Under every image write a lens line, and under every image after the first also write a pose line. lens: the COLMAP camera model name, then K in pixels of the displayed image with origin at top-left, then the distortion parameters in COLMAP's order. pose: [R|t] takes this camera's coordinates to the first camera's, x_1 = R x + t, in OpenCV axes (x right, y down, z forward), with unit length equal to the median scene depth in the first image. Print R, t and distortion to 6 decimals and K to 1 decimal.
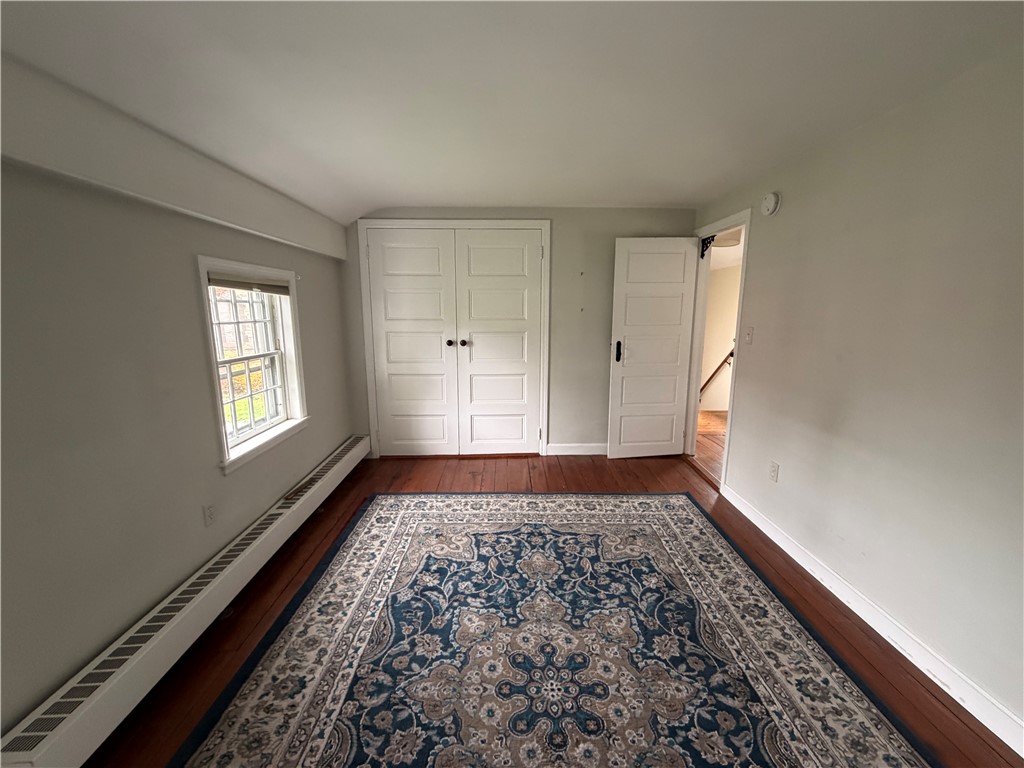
lens RADIAL K [[406.5, 0, 510.6], [0, 406.5, 384.7], [0, 0, 1]] dist [-0.001585, 0.000498]
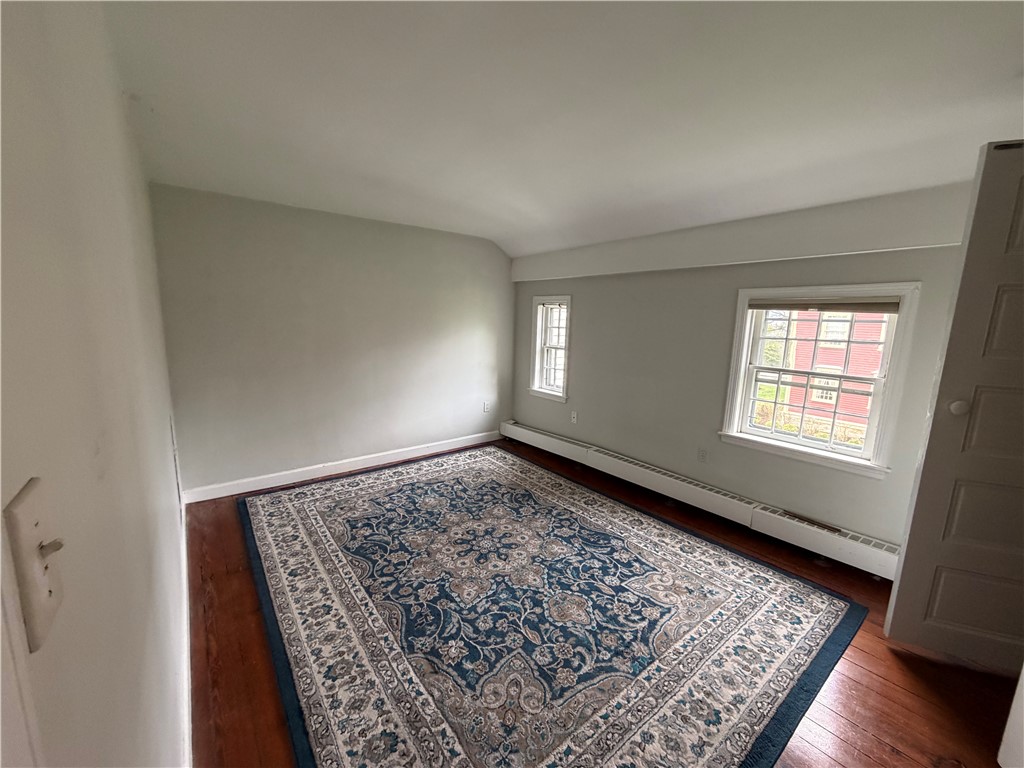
lens RADIAL K [[406.5, 0, 508.9], [0, 406.5, 384.7], [0, 0, 1]] dist [-0.001585, 0.000498]
pose [[-0.793843, 0.081218, -0.602674, 0.738663], [-0.133097, 0.943809, 0.302505, -0.298114], [0.593378, 0.320356, -0.738427, 1.553738]]
